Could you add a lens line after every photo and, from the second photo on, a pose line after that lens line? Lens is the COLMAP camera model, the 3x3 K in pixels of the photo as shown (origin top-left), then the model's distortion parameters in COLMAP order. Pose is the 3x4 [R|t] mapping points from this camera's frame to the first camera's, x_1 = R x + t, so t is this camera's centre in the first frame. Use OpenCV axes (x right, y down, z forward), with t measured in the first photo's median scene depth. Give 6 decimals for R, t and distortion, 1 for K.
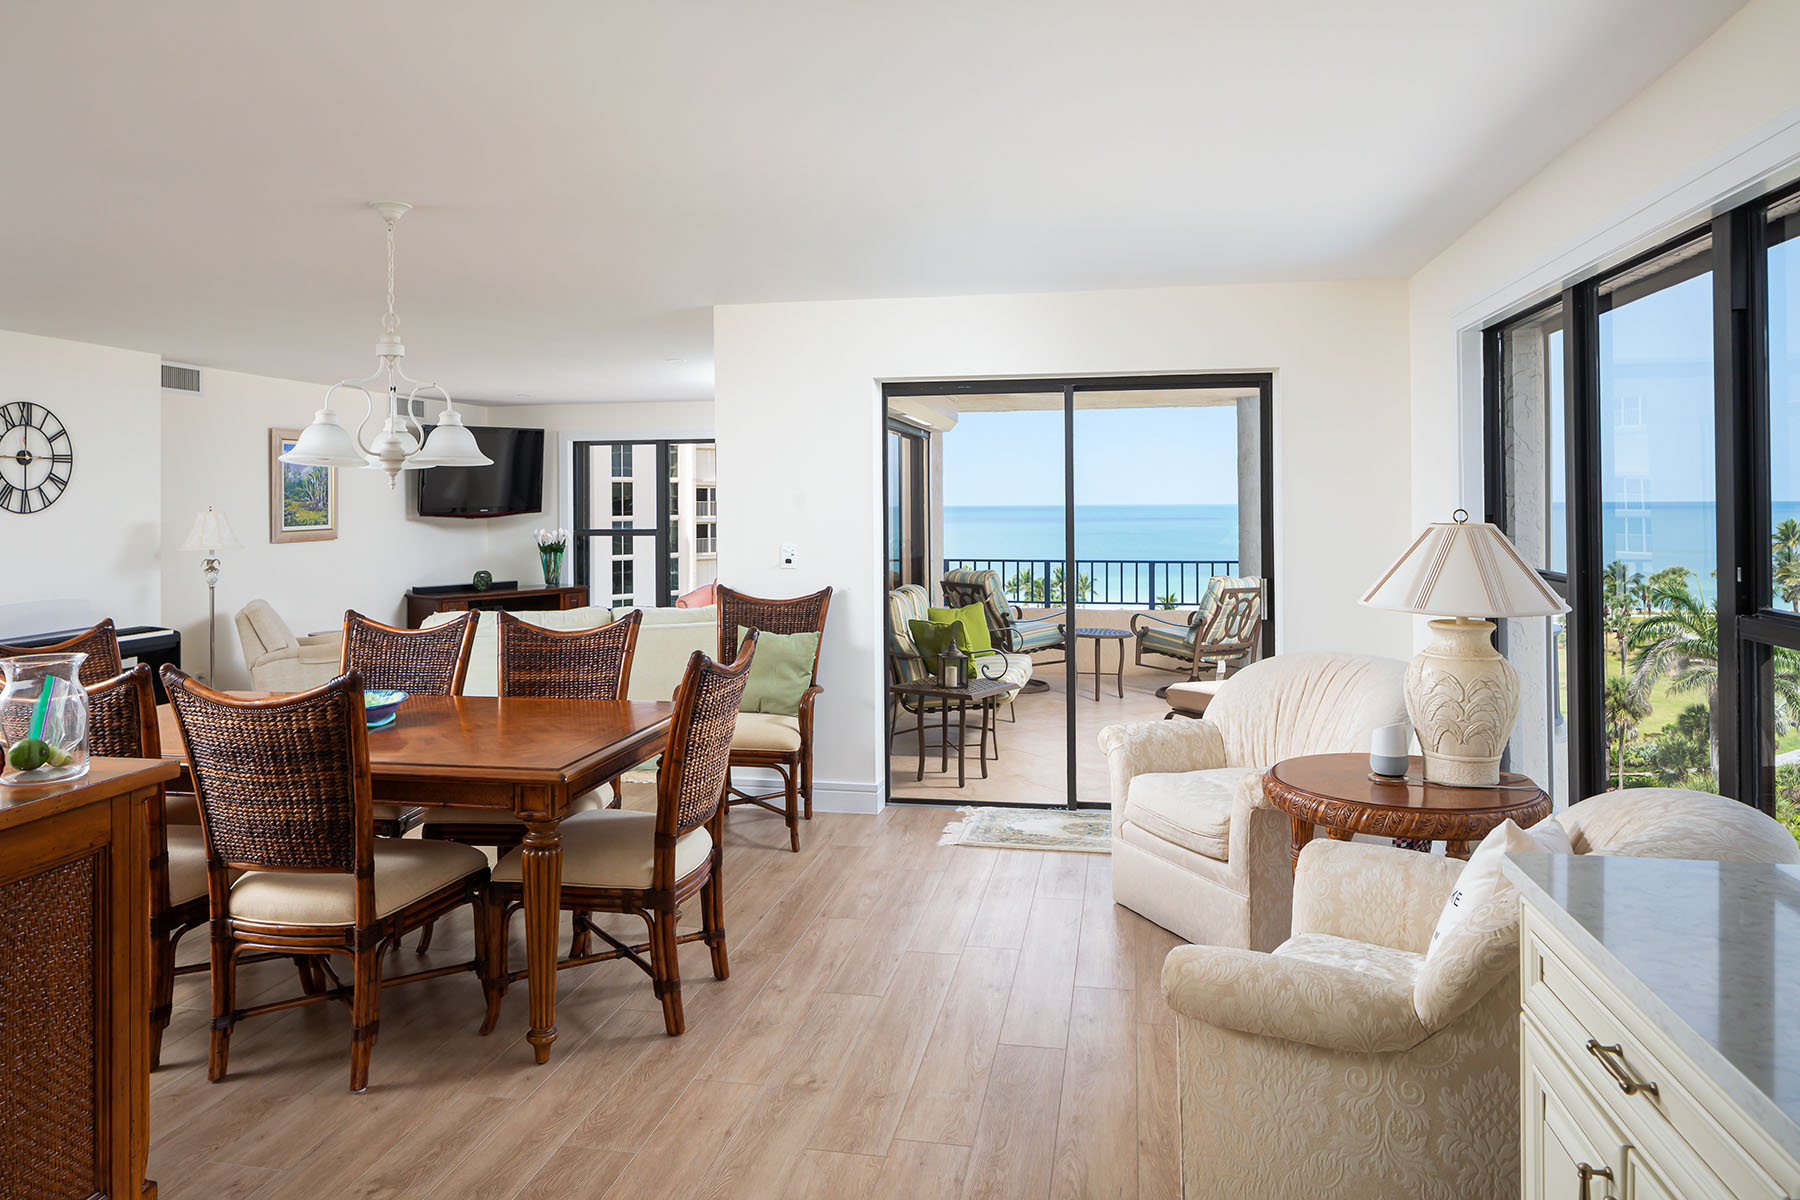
lens RADIAL K [[1207.1, 0, 899.8], [0, 1207.1, 501.7], [0, 0, 1]] dist [-0.003848, -0.003893]
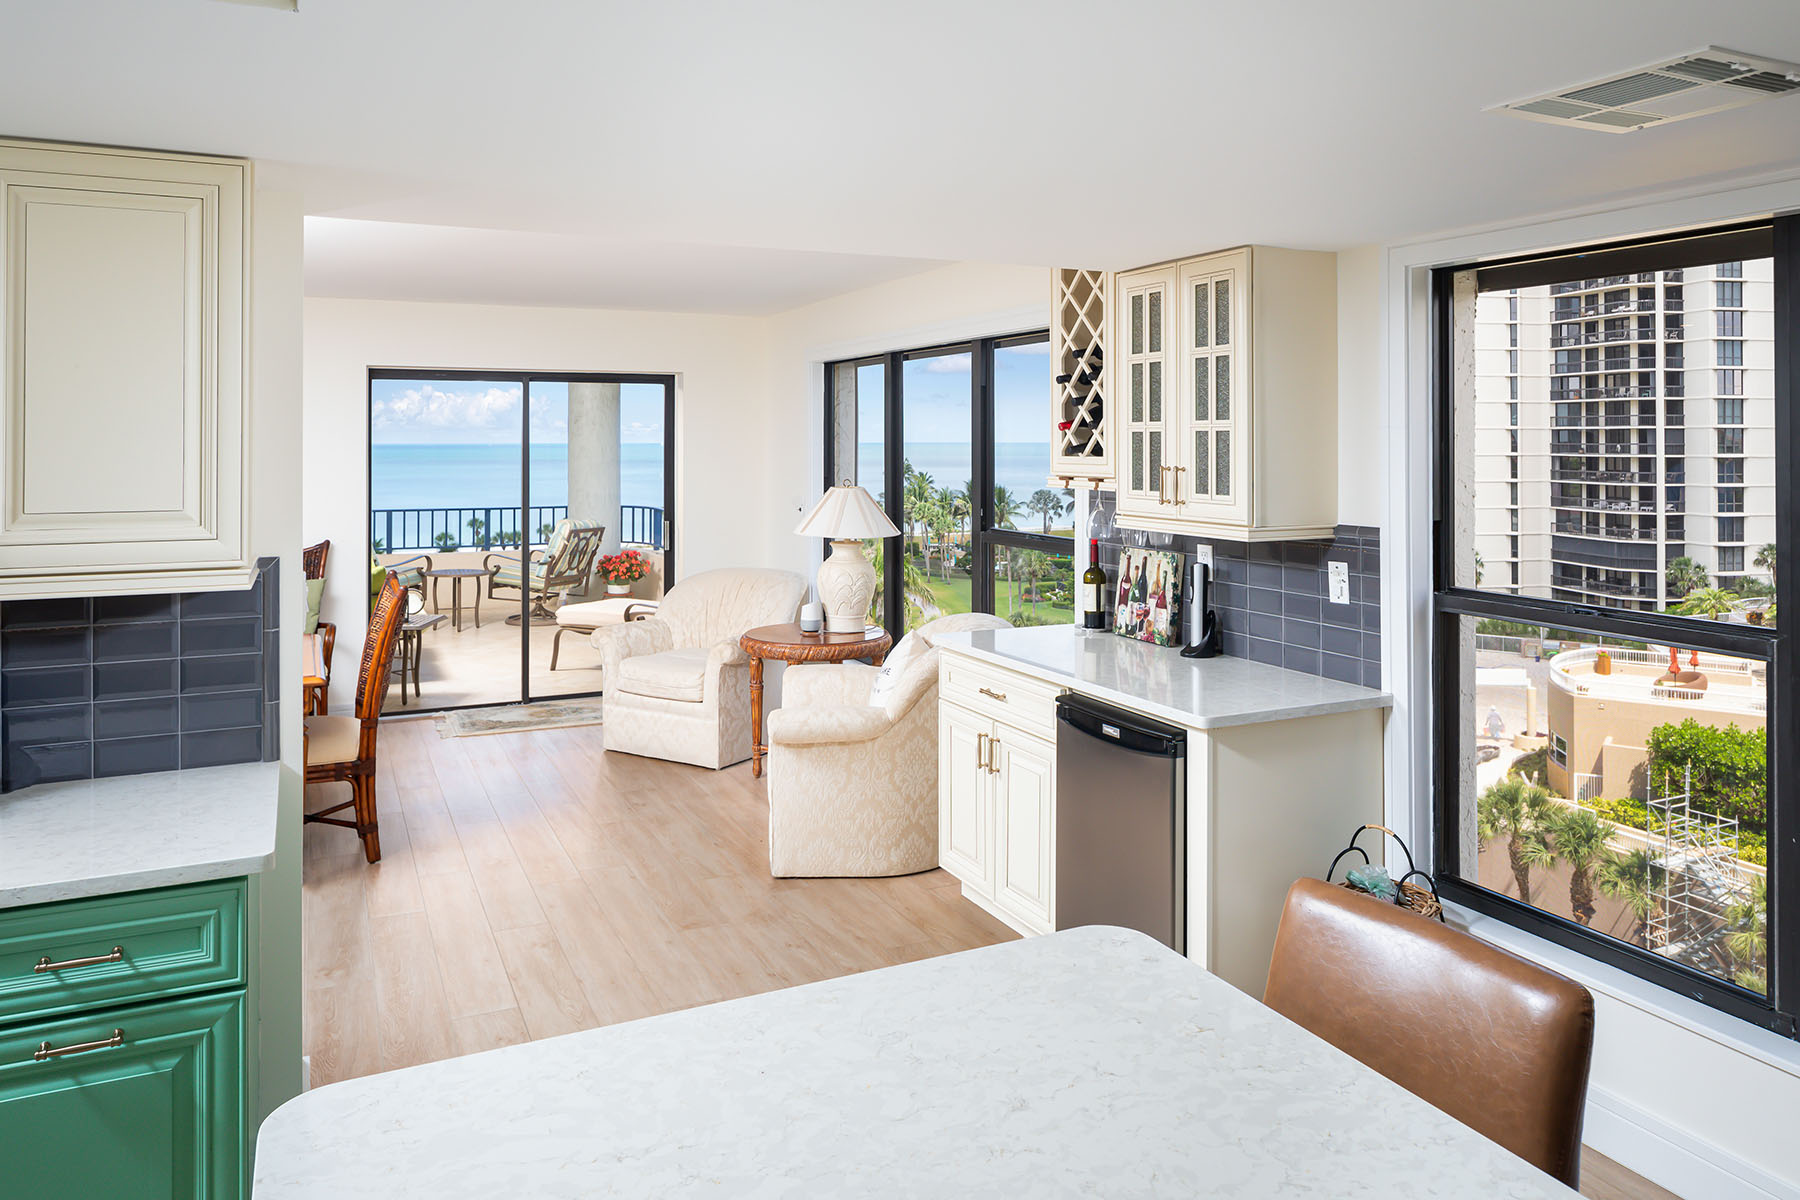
lens RADIAL K [[1174.3, 0, 897.2], [0, 1174.3, 439.0], [0, 0, 1]] dist [0.000755, -0.000225]
pose [[0.807141, 0.009591, 0.590281, -0.289910], [-0.007142, 0.999953, -0.006482, -0.024748], [-0.590316, 0.001016, 0.807172, -0.260578]]
